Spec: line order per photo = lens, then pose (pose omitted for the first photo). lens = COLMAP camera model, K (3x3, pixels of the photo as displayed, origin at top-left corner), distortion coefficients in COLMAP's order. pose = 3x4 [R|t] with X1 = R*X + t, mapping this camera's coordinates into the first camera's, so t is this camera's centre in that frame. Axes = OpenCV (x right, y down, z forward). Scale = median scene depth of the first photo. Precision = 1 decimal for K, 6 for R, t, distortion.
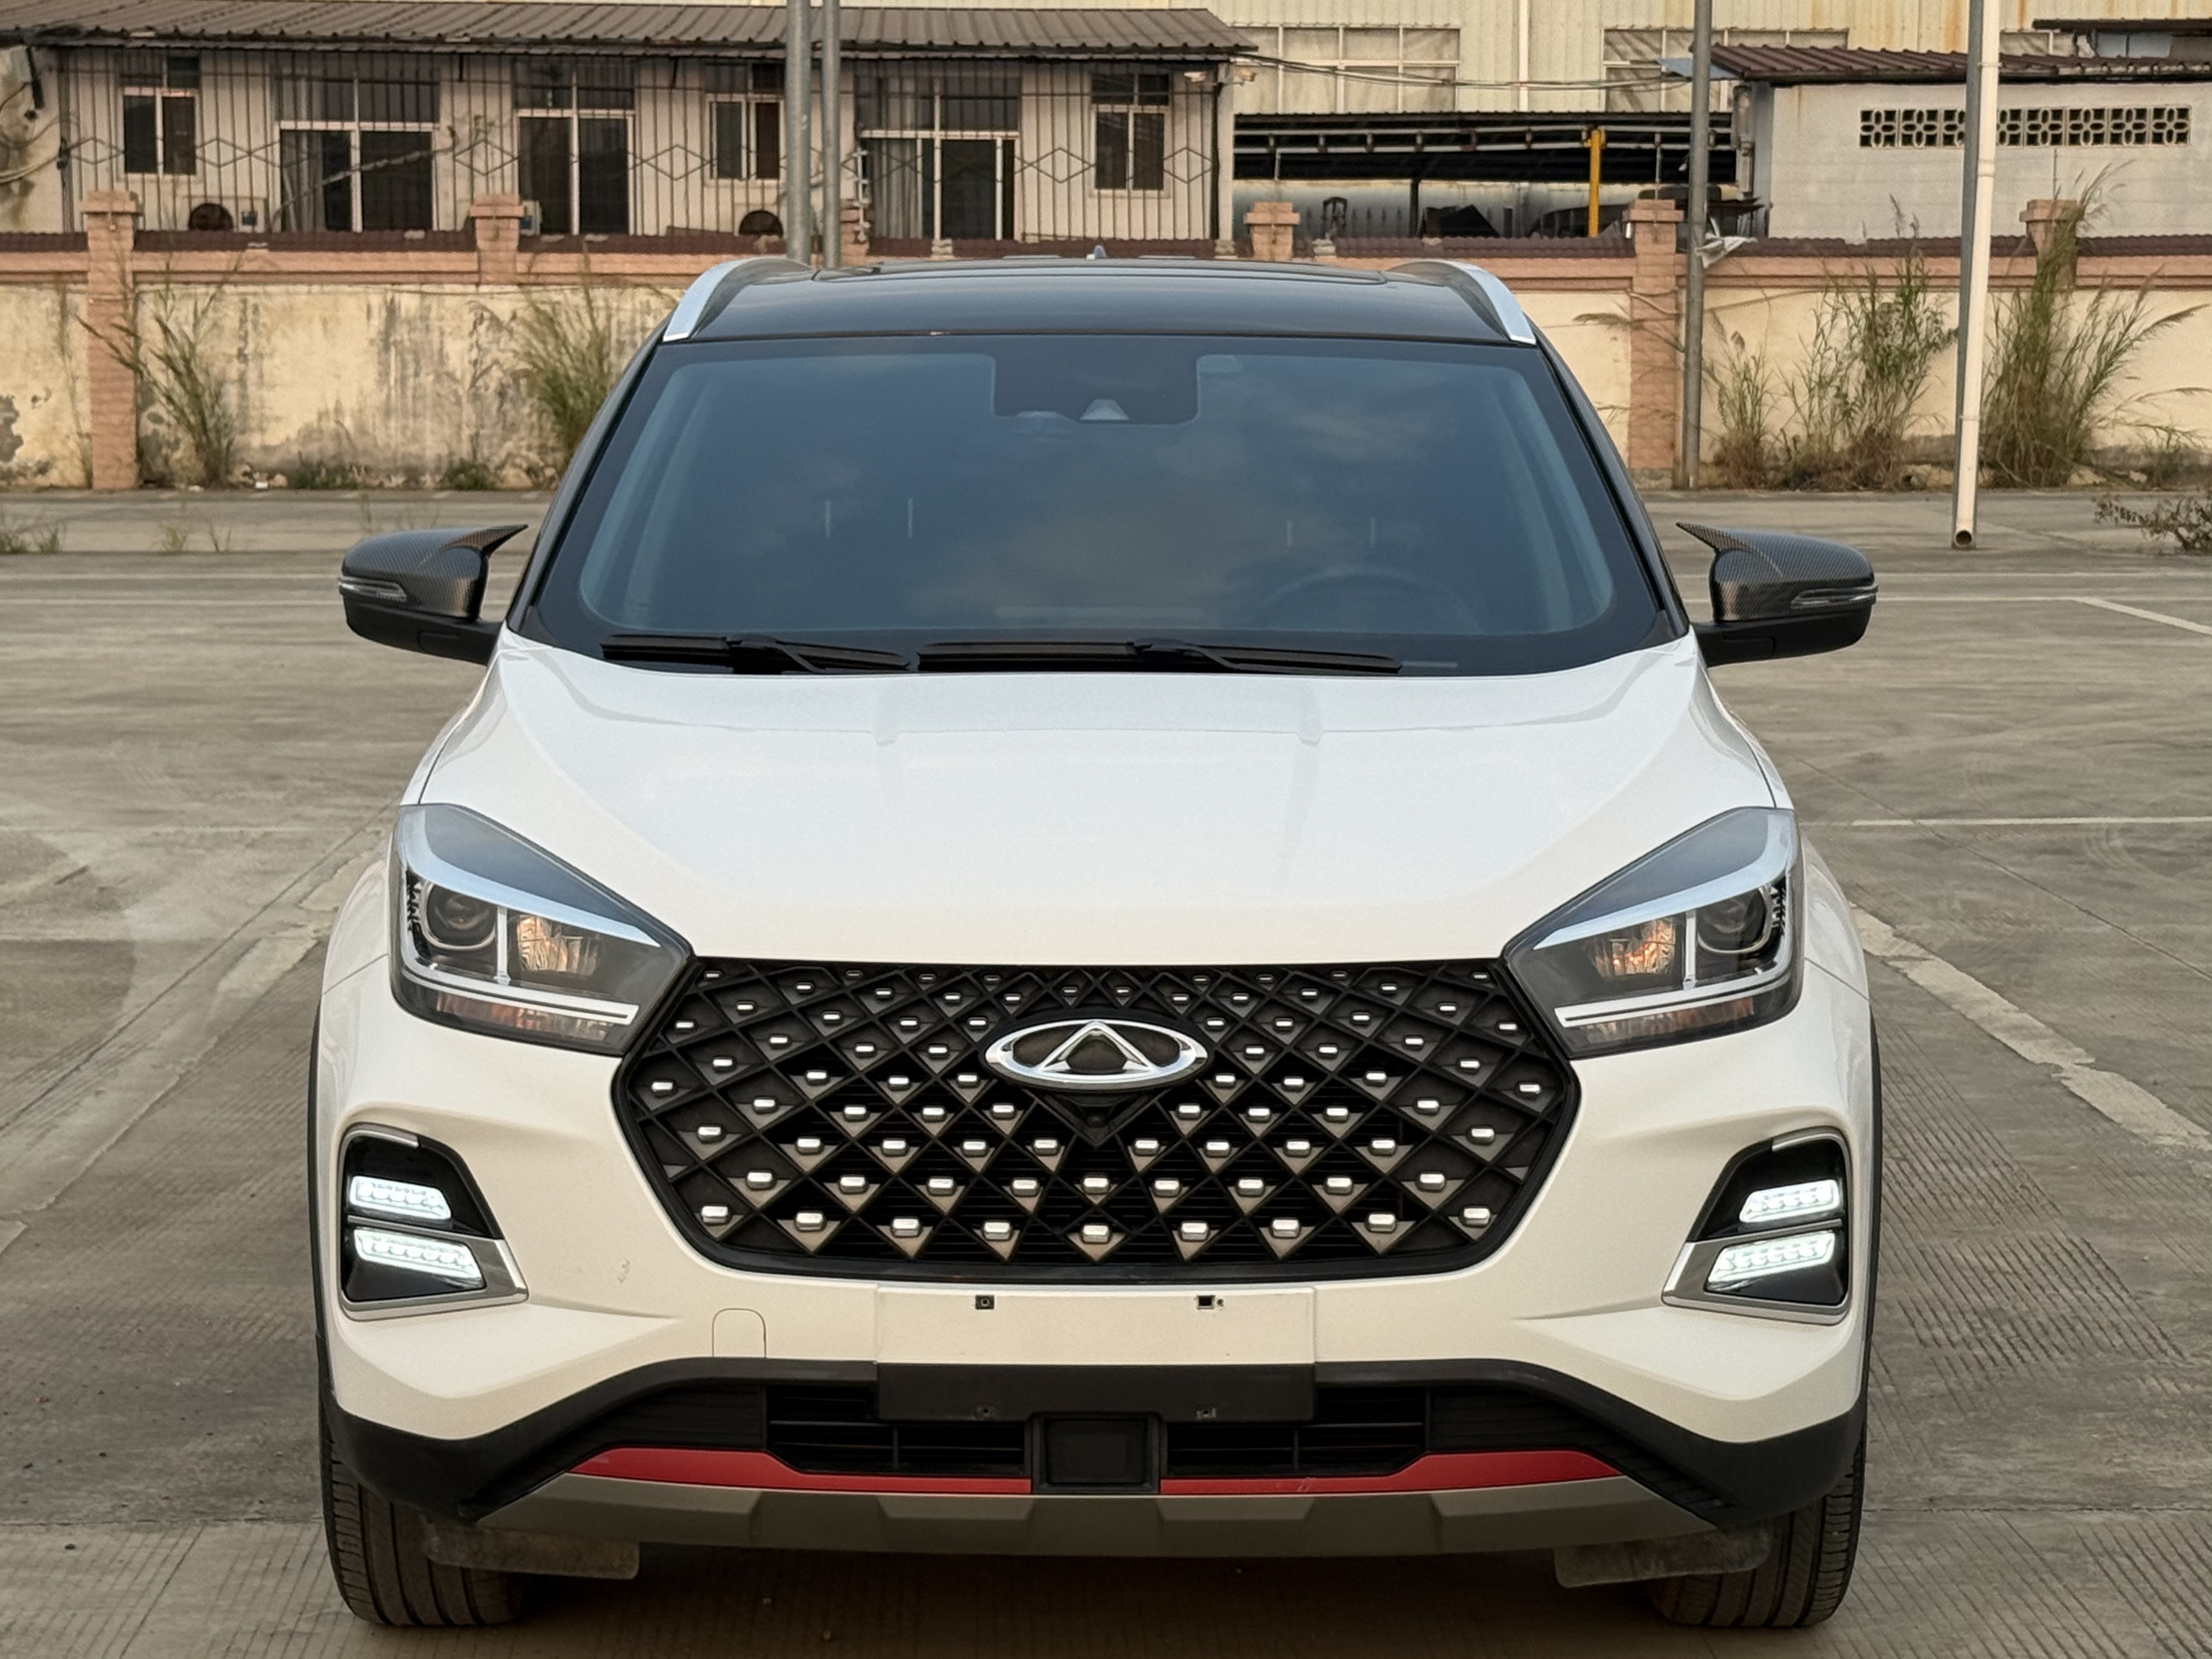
lens RADIAL K [[4686.5, 0, 1096.1], [0, 4686.5, 839.2], [0, 0, 1]] dist [0.070829, 0.000000]
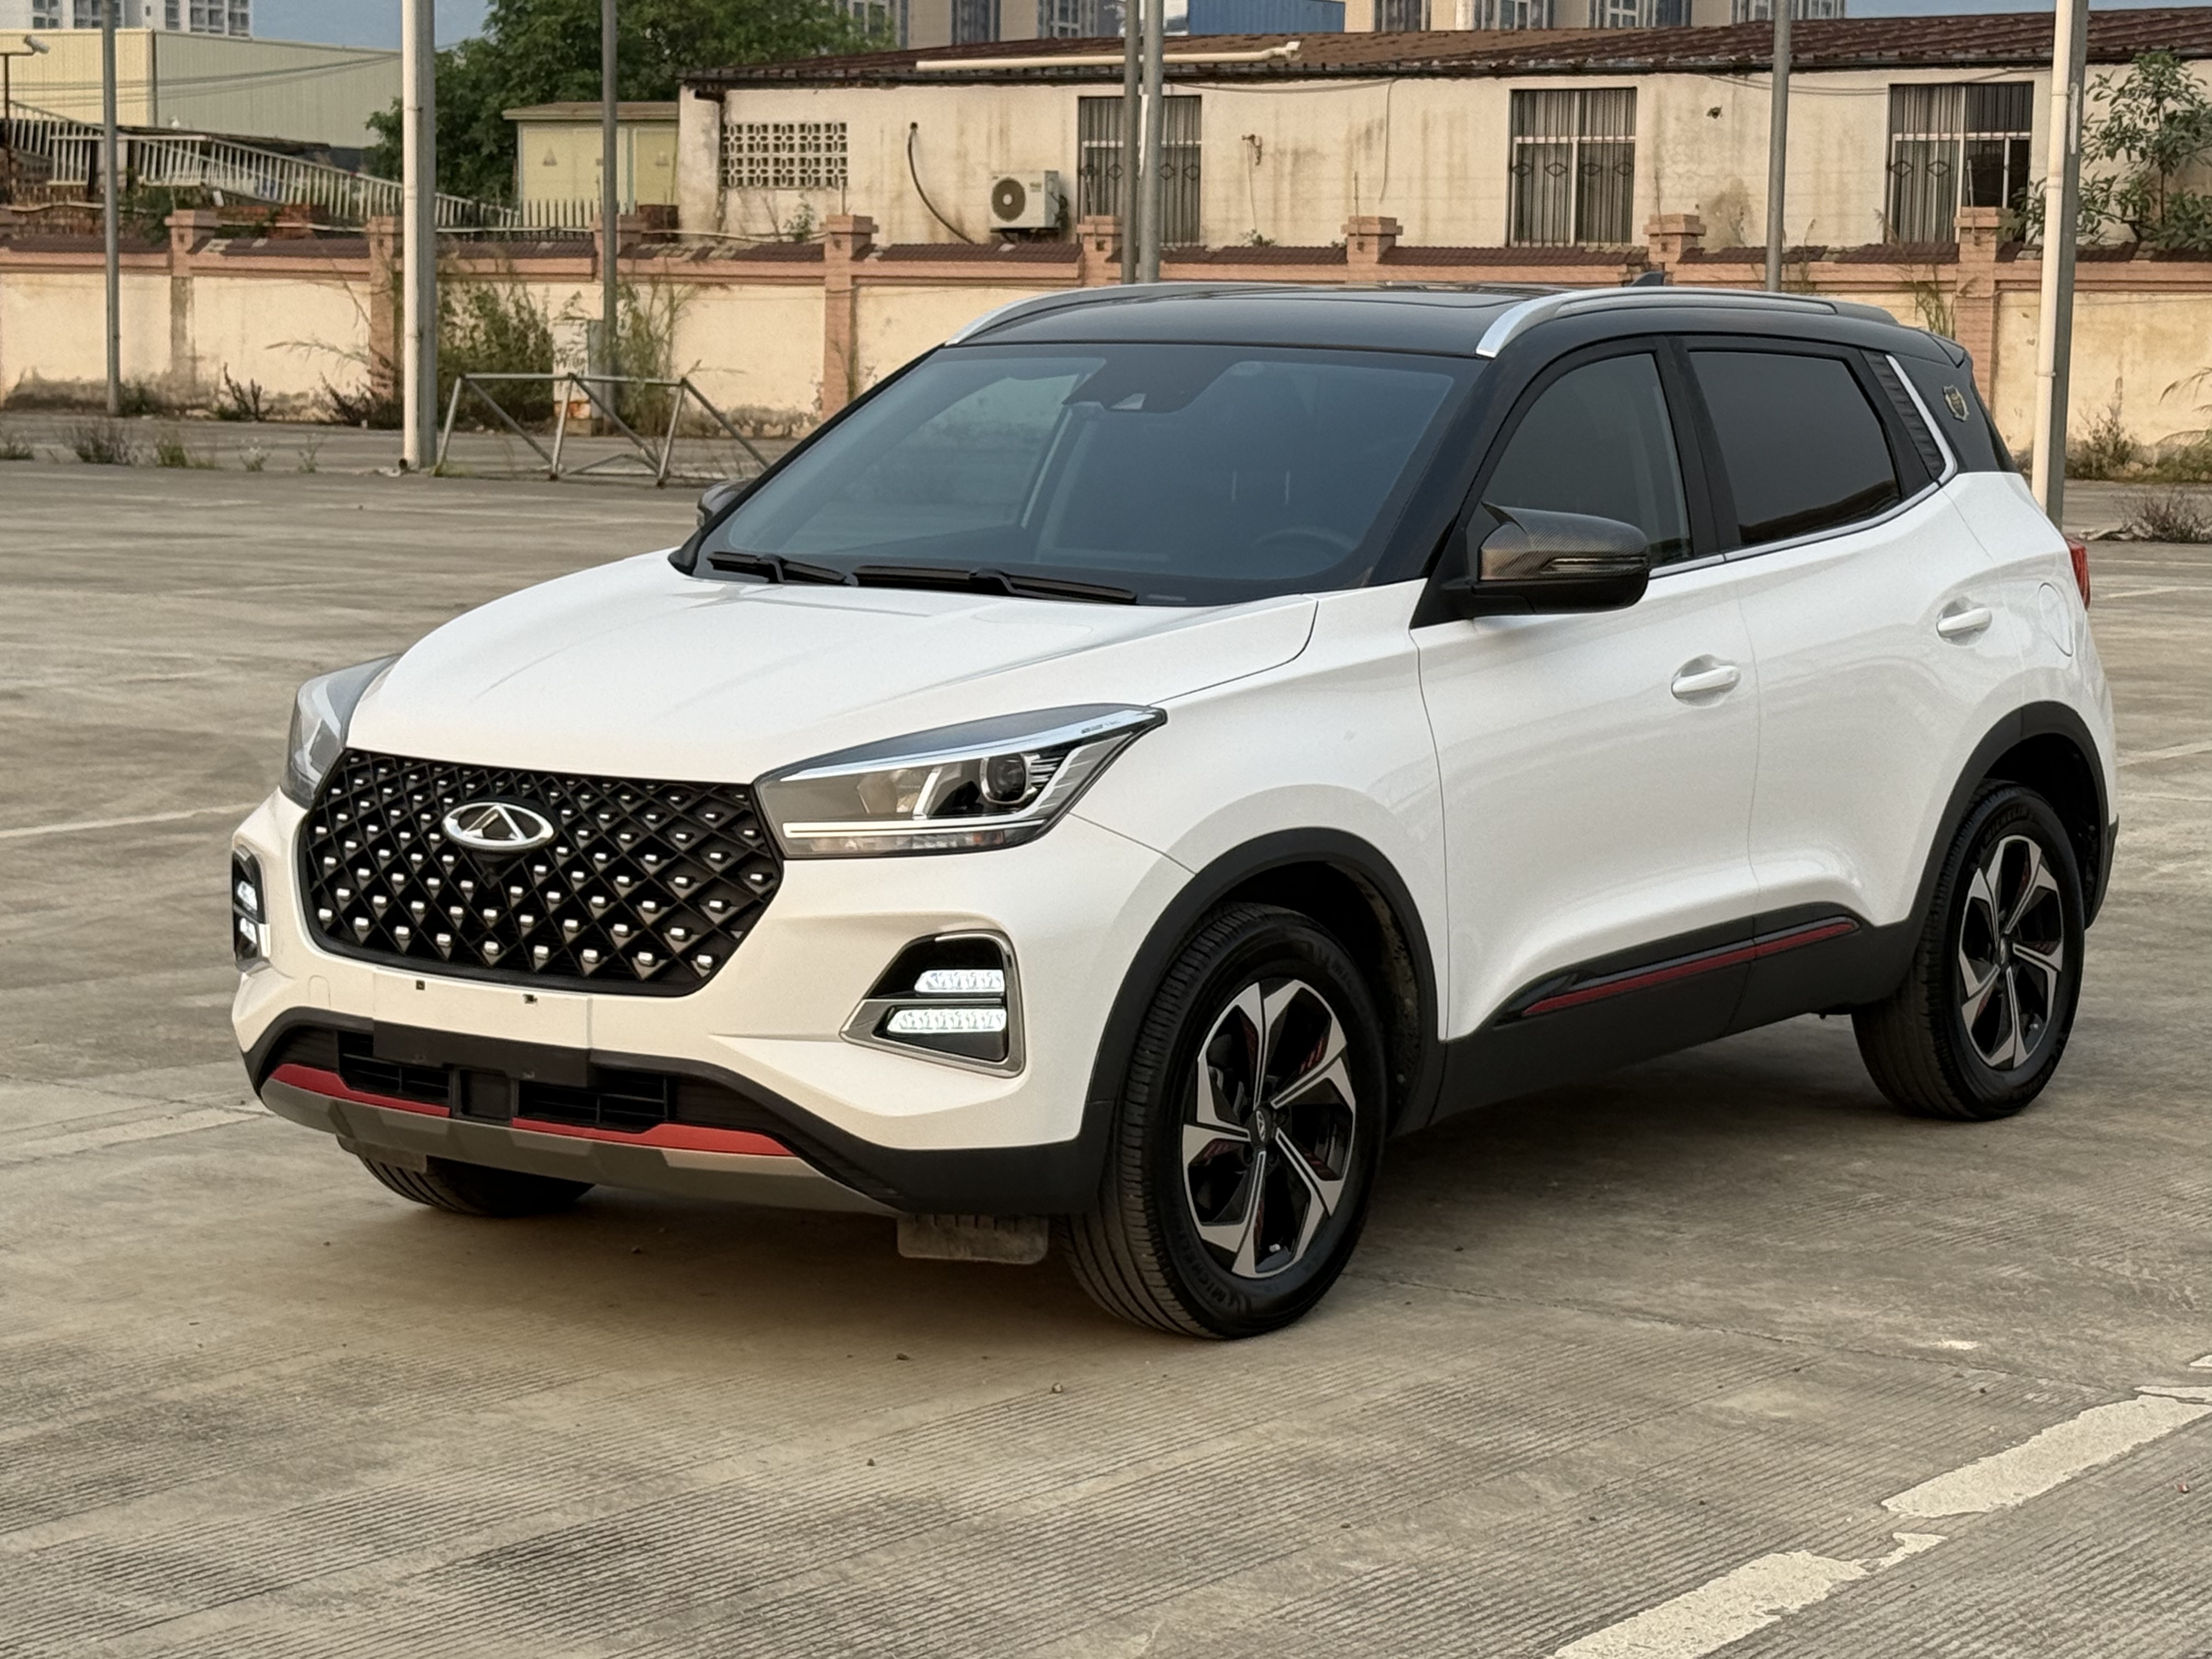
lens RADIAL K [[4686.5, 0, 1154.2], [0, 4686.5, 840.4], [0, 0, 1]] dist [0.070829, 0.000000]
pose [[0.813504, 0.076474, -0.576509, 1.016972], [-0.076009, 0.996794, 0.024970, -0.002609], [0.576570, 0.023507, 0.816709, -0.091109]]
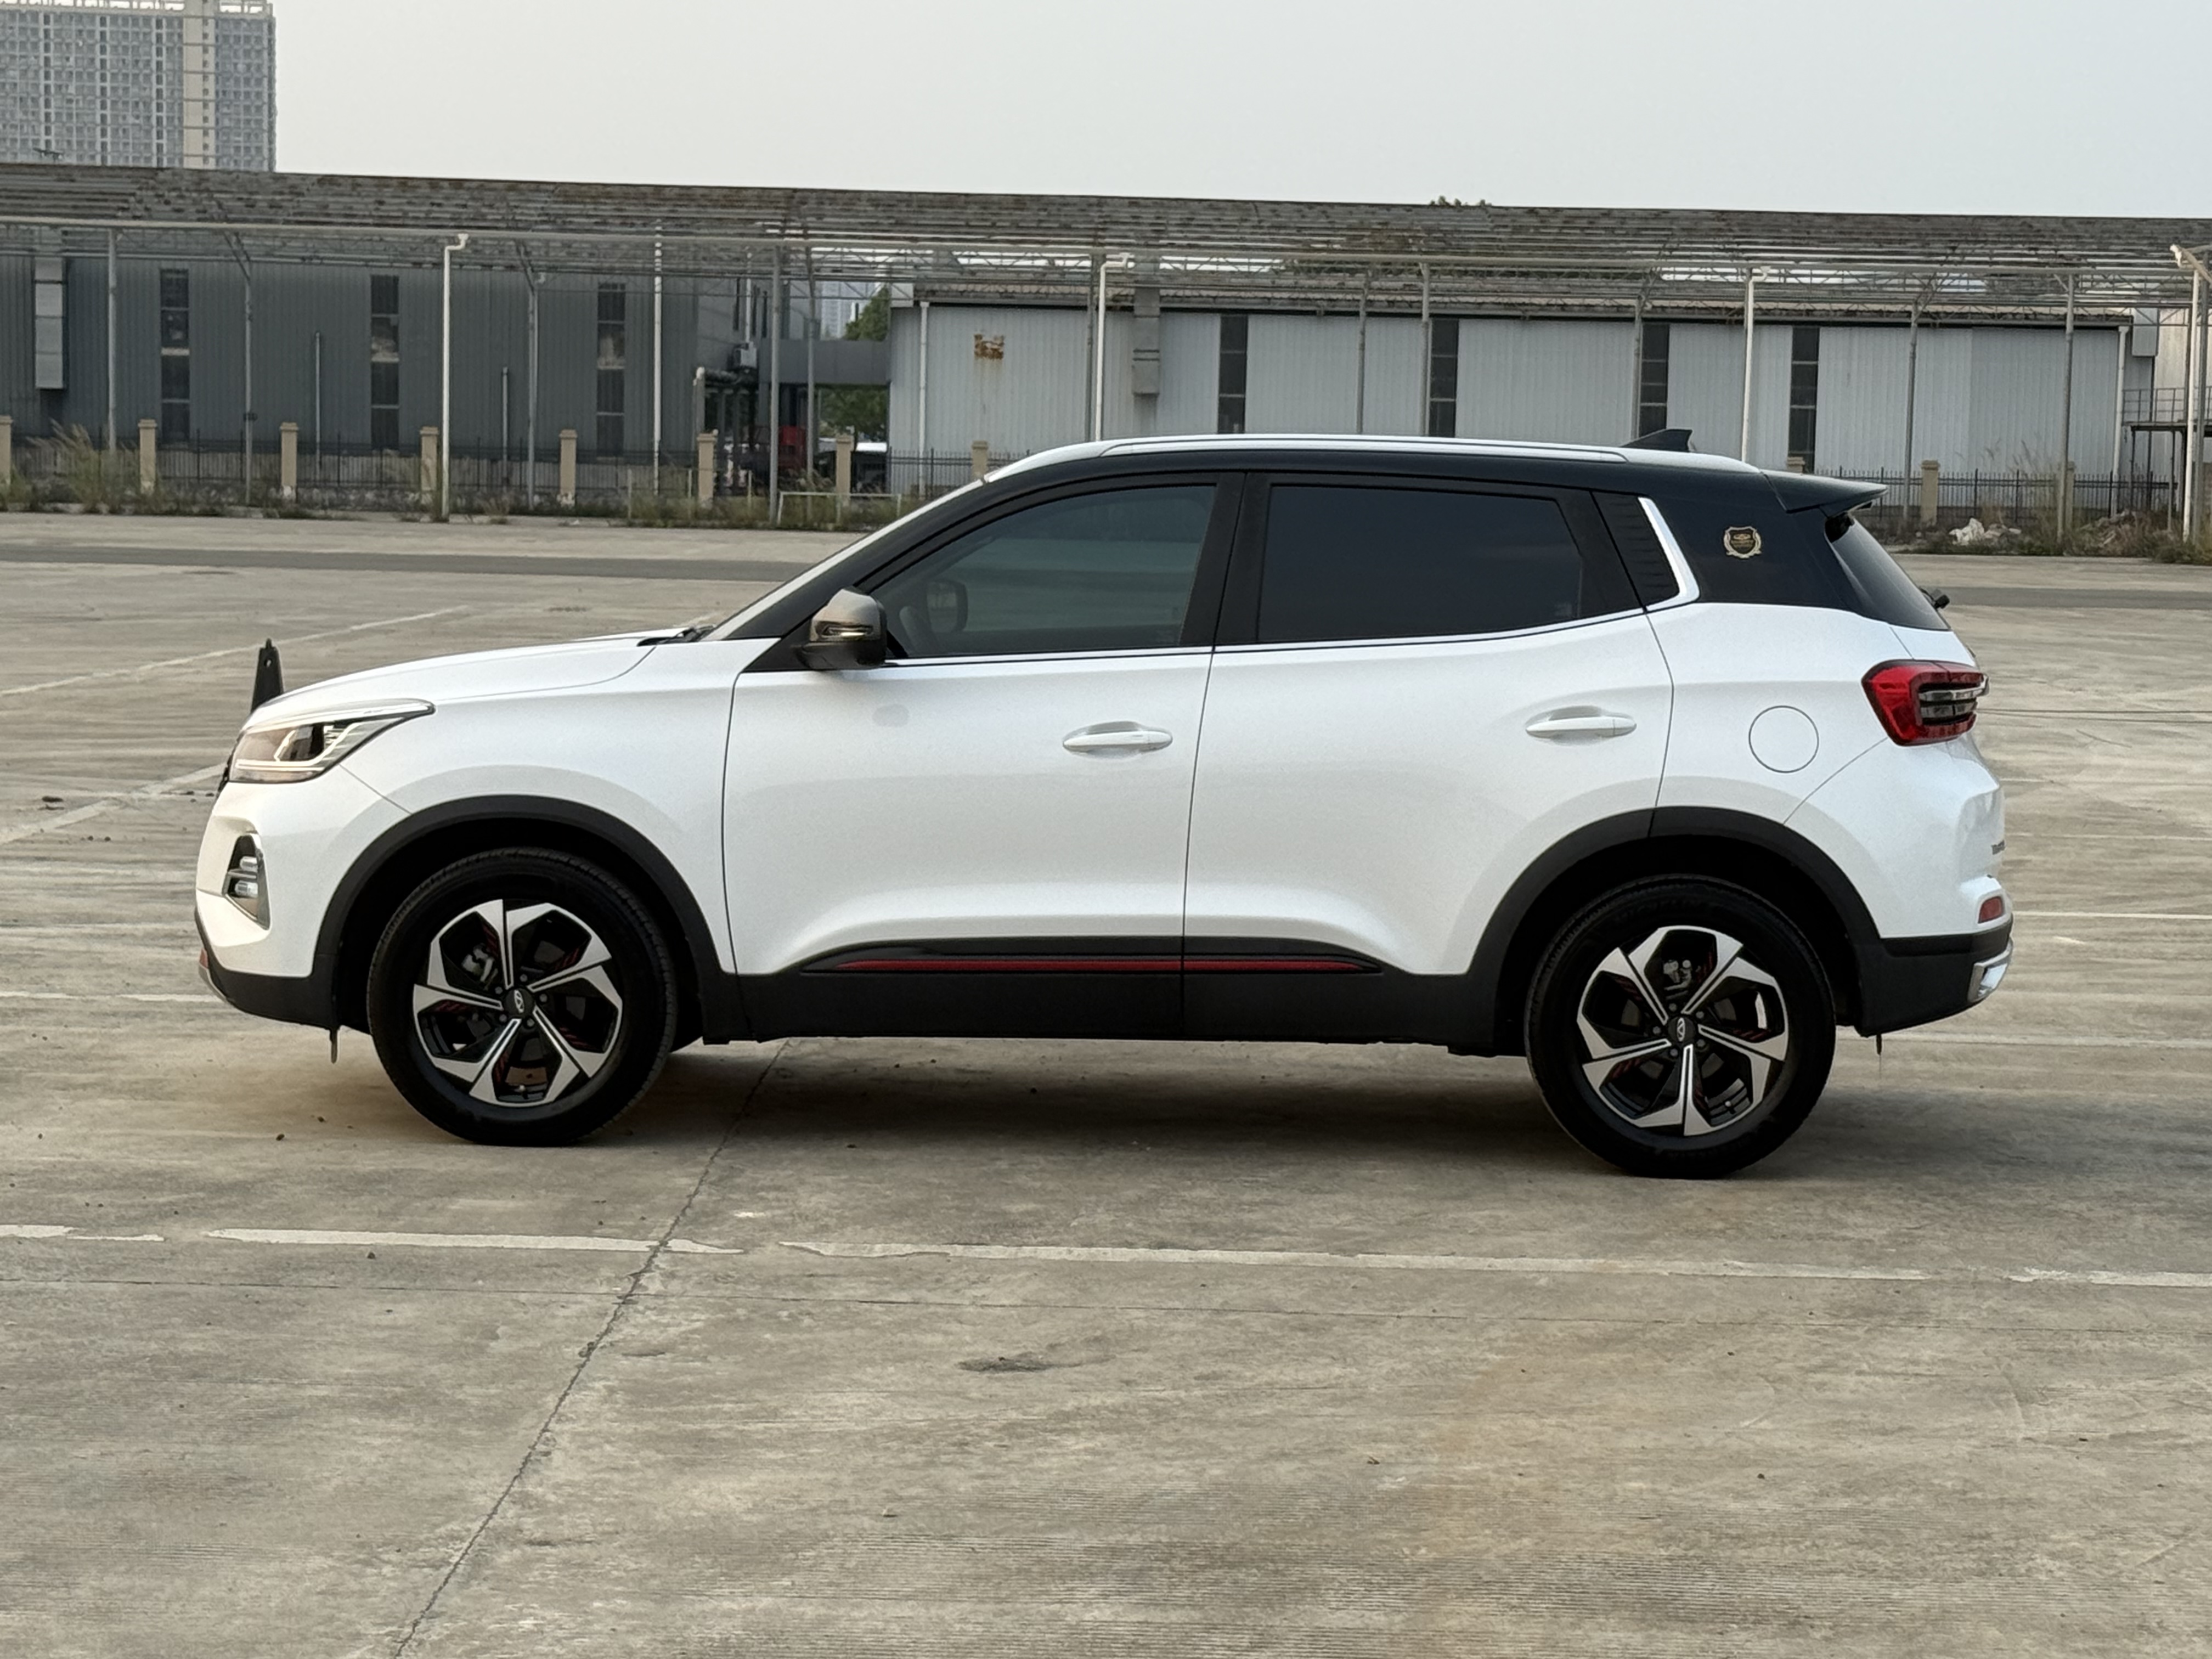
lens RADIAL K [[4686.5, 0, 1100.8], [0, 4686.5, 824.1], [0, 0, 1]] dist [0.070829, 0.000000]
pose [[-0.013824, 0.076925, -0.996941, 2.598220], [-0.130861, 0.988322, 0.078074, -0.193712], [0.991304, 0.131540, -0.003596, 1.719565]]
